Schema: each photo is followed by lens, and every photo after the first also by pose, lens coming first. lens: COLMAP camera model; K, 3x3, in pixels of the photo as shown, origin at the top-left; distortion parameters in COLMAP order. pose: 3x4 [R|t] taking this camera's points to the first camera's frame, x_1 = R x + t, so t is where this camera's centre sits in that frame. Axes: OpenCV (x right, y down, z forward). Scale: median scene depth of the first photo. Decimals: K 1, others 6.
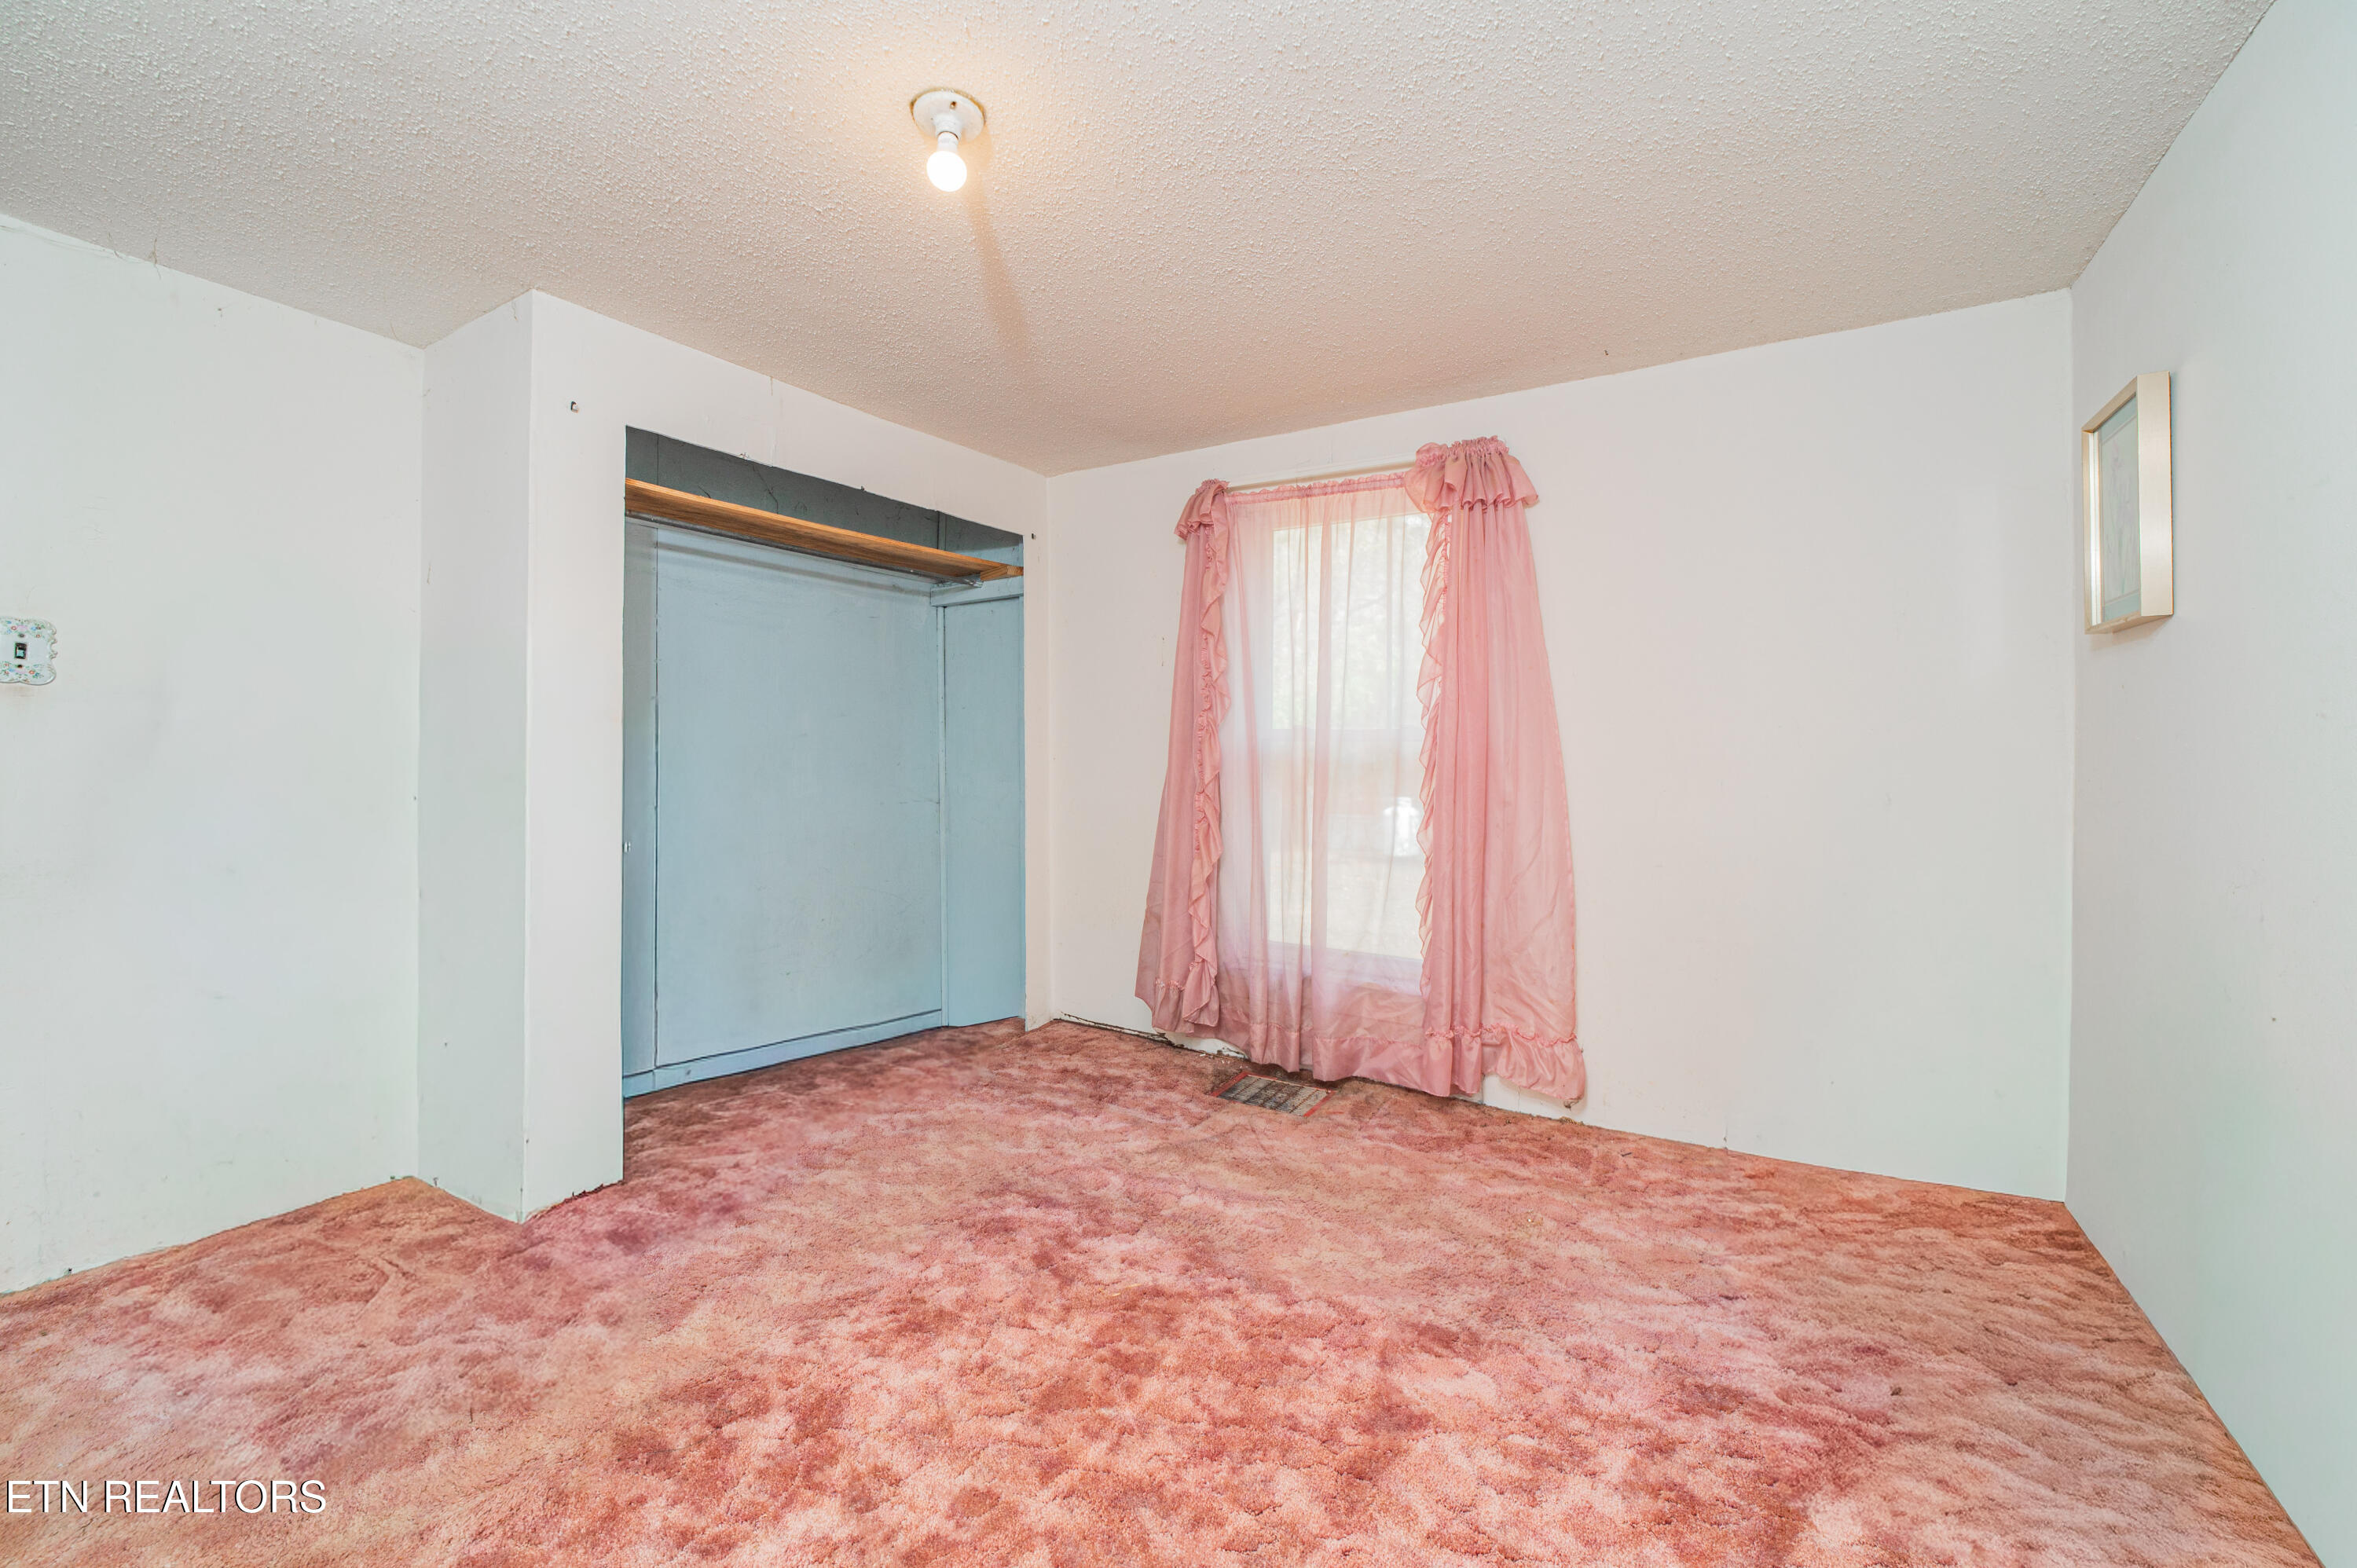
lens RADIAL K [[961.1, 0, 1183.8], [0, 961.1, 748.5], [0, 0, 1]] dist [-0.002469, 0.000053]
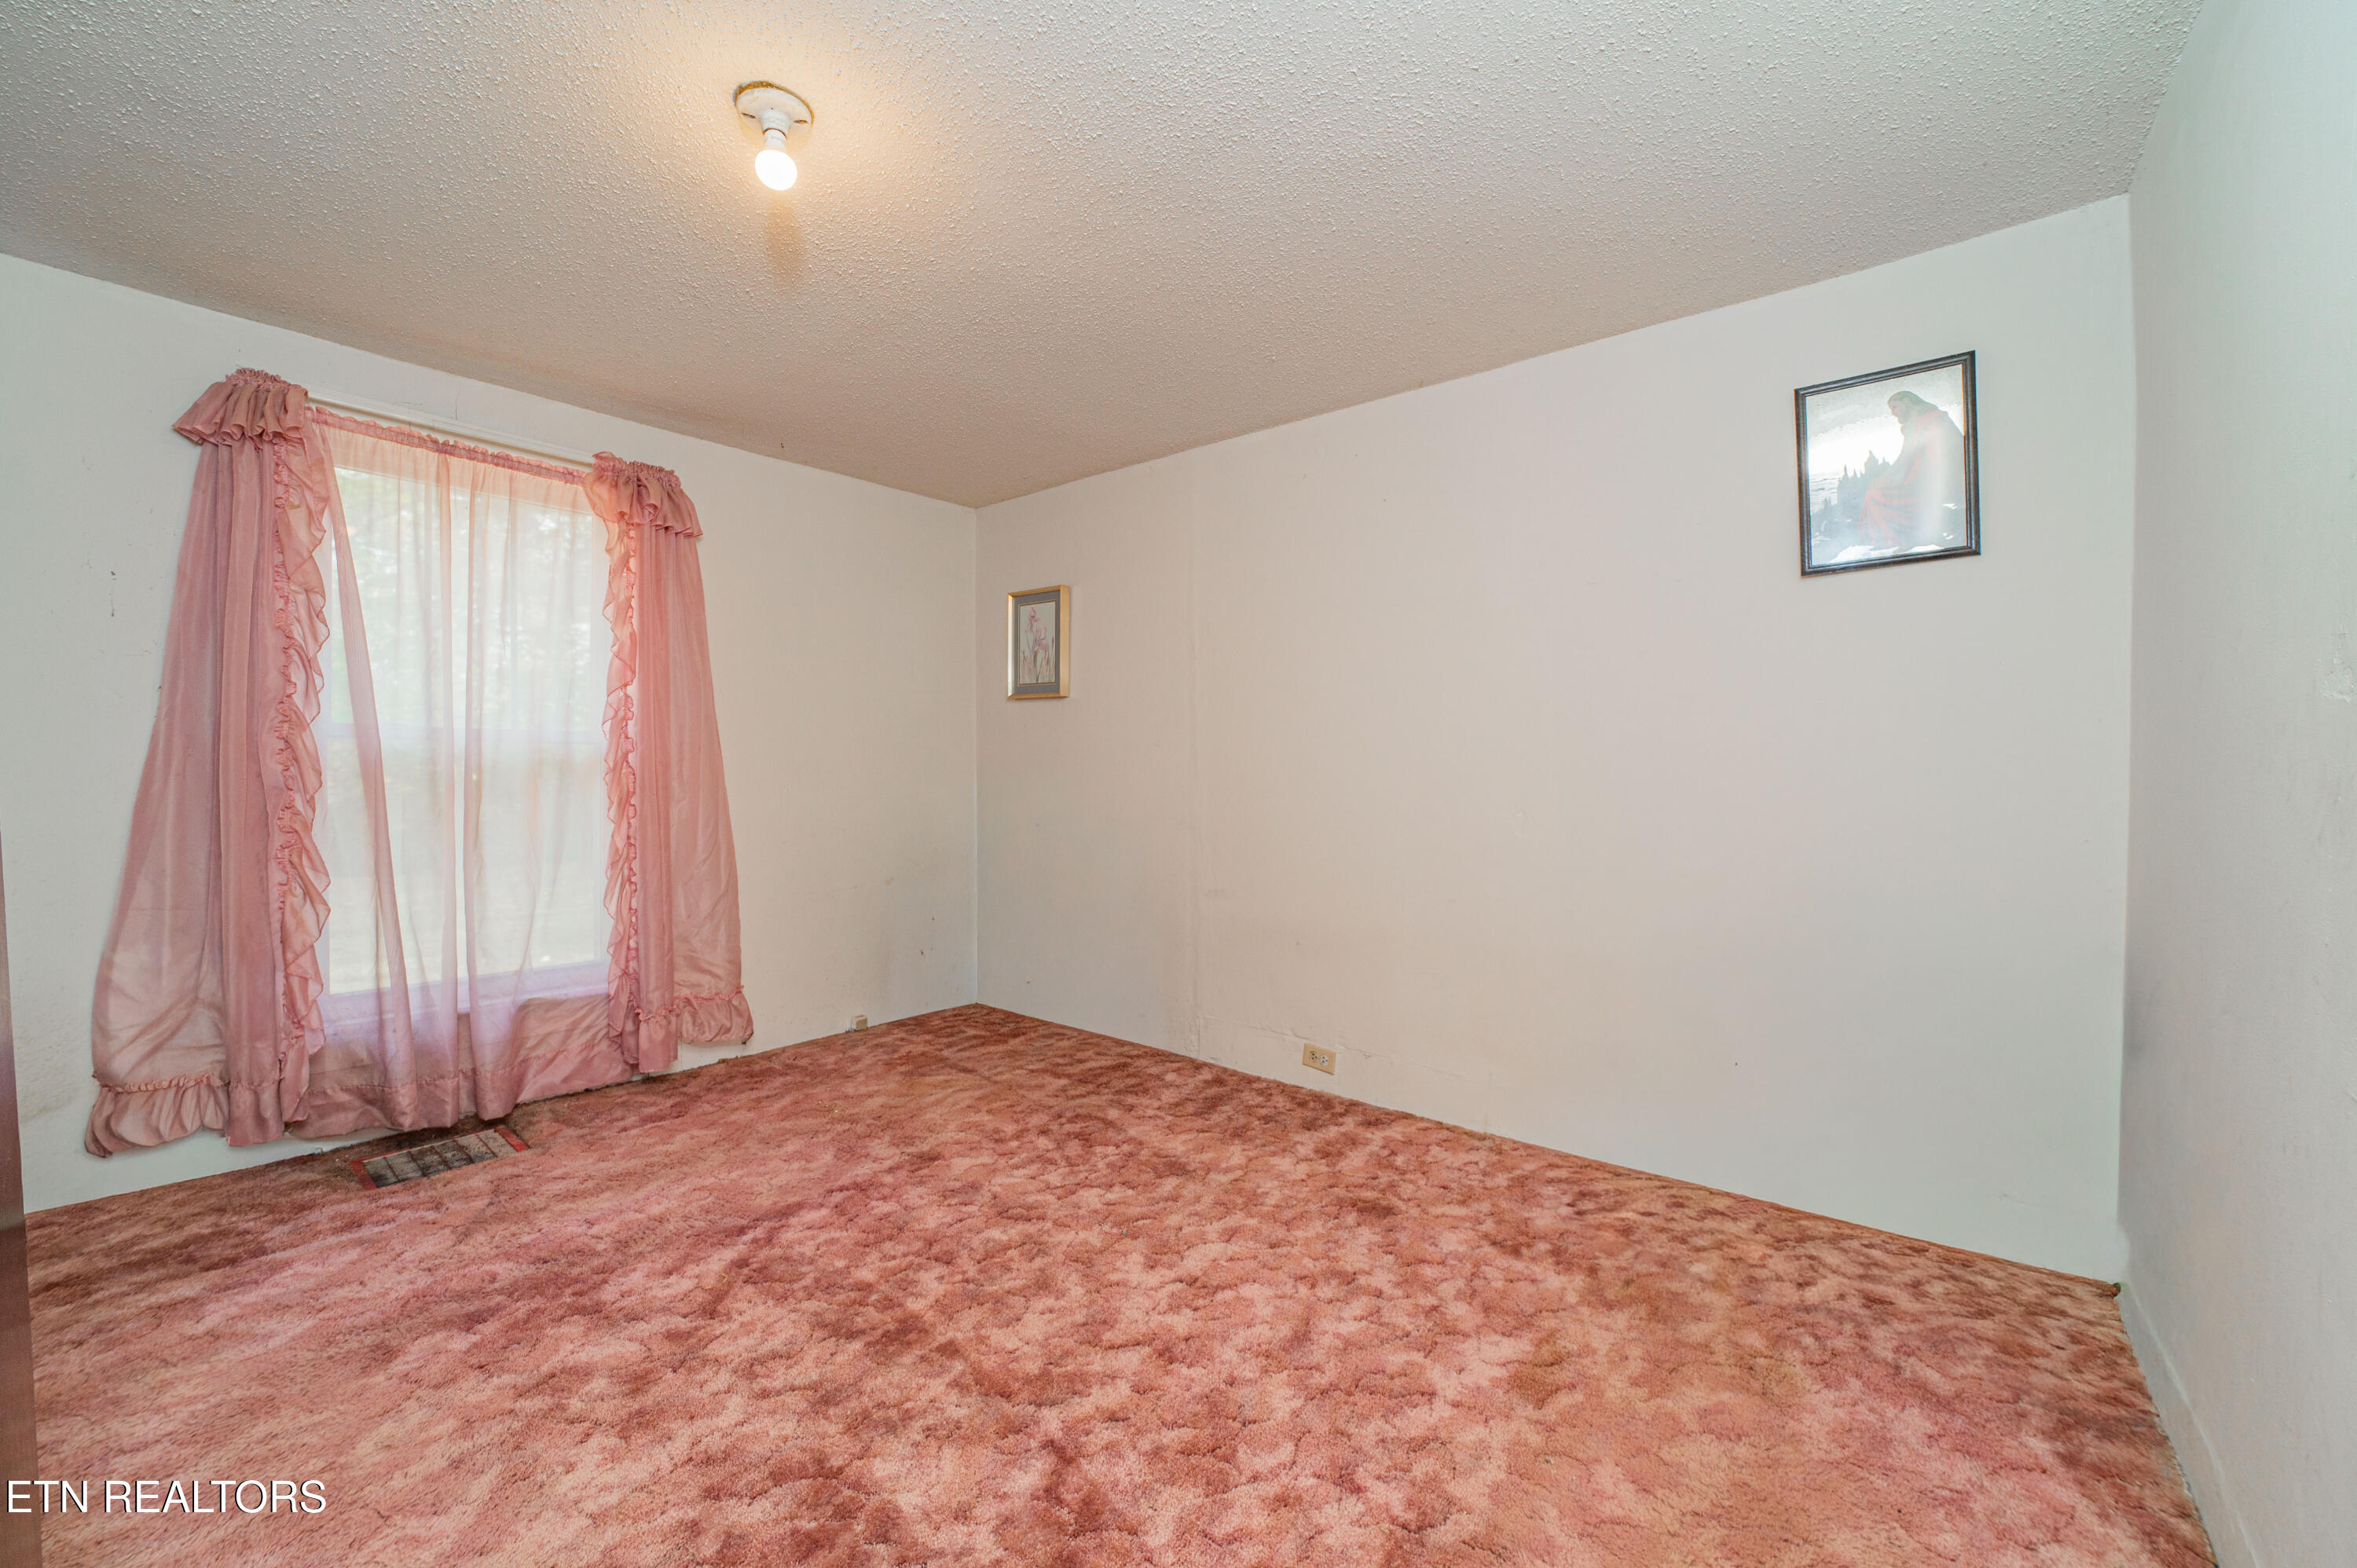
lens RADIAL K [[961.1, 0, 1183.8], [0, 961.1, 748.5], [0, 0, 1]] dist [-0.002469, 0.000053]
pose [[0.143585, 0.009071, 0.989596, -0.665632], [-0.005794, 0.999949, -0.008325, 0.004652], [-0.989621, -0.004538, 0.143630, 0.241913]]
